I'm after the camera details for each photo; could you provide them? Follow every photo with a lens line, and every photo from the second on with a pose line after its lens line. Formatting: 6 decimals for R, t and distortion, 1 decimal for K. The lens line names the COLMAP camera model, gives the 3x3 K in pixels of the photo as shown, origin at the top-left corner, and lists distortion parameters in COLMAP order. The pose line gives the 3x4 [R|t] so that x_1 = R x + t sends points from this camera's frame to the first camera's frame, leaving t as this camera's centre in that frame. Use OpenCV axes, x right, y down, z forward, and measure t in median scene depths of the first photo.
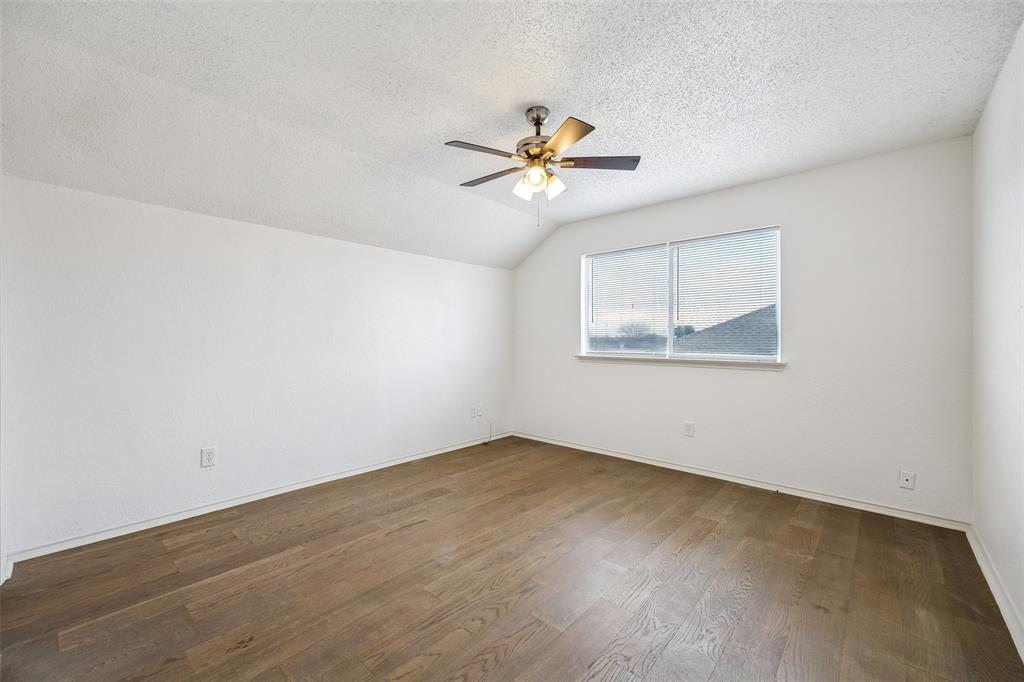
lens RADIAL K [[412.2, 0, 506.2], [0, 412.2, 339.5], [0, 0, 1]] dist [0.007248, -0.000017]
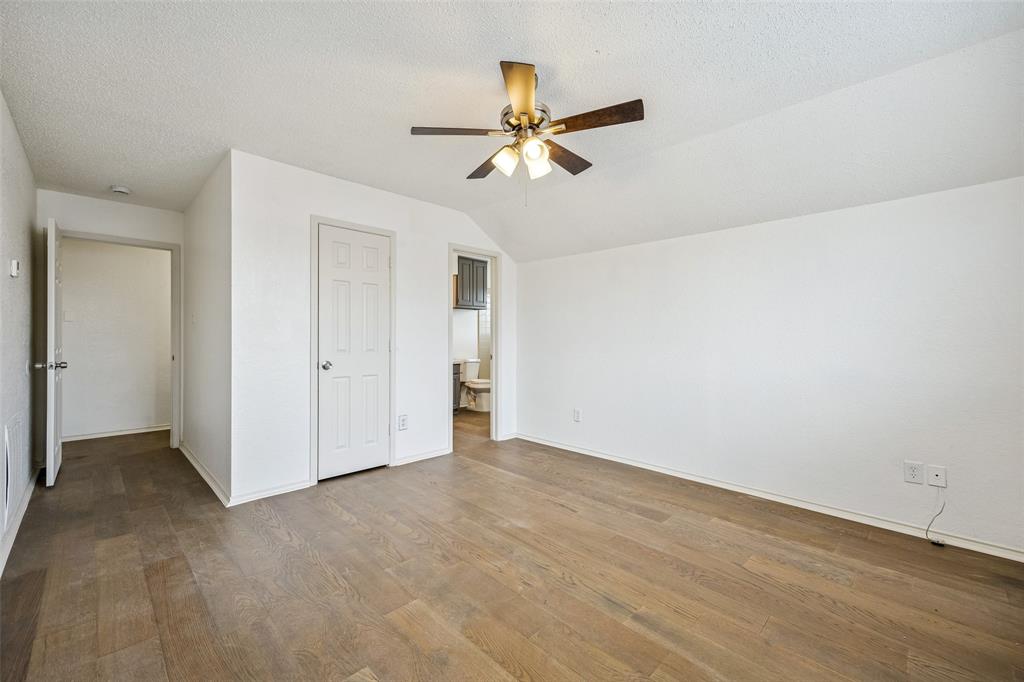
lens RADIAL K [[414.6, 0, 512.1], [0, 414.6, 336.5], [0, 0, 1]] dist [0.006872, -0.000208]
pose [[-0.050656, -0.003899, -0.998709, 0.768466], [-0.002290, 0.999990, -0.003787, 0.004864], [0.998714, 0.002095, -0.050664, 0.809366]]
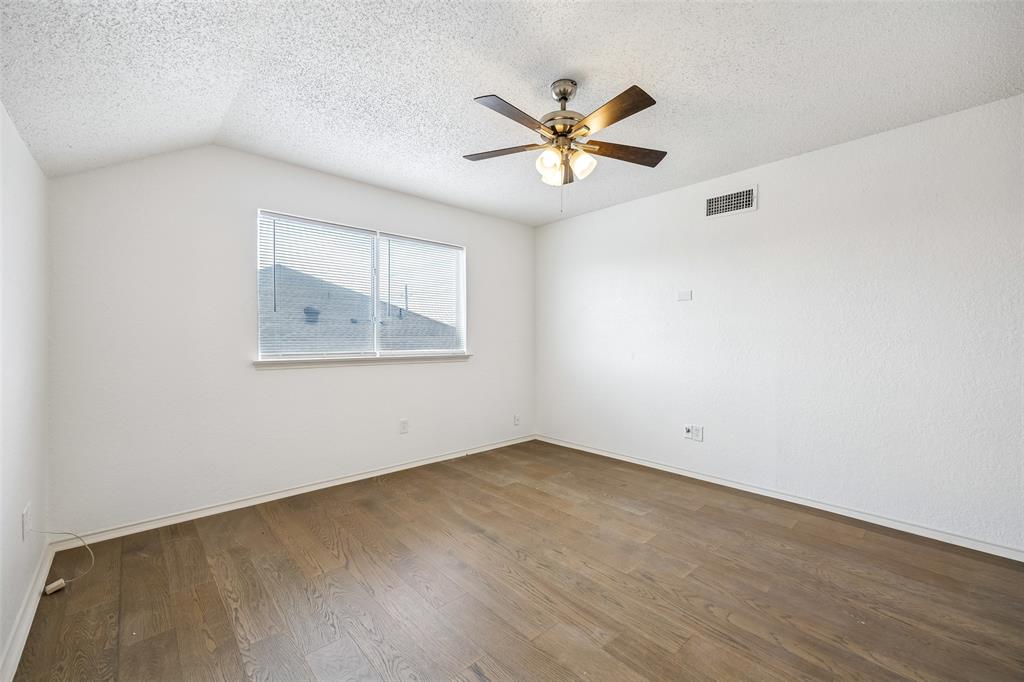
lens RADIAL K [[414.6, 0, 512.1], [0, 414.6, 336.5], [0, 0, 1]] dist [0.006872, -0.000208]
pose [[0.093887, -0.000670, 0.995583, -0.672095], [-0.001651, 0.999998, 0.000829, -0.001148], [-0.995581, -0.001721, 0.093886, 0.813931]]
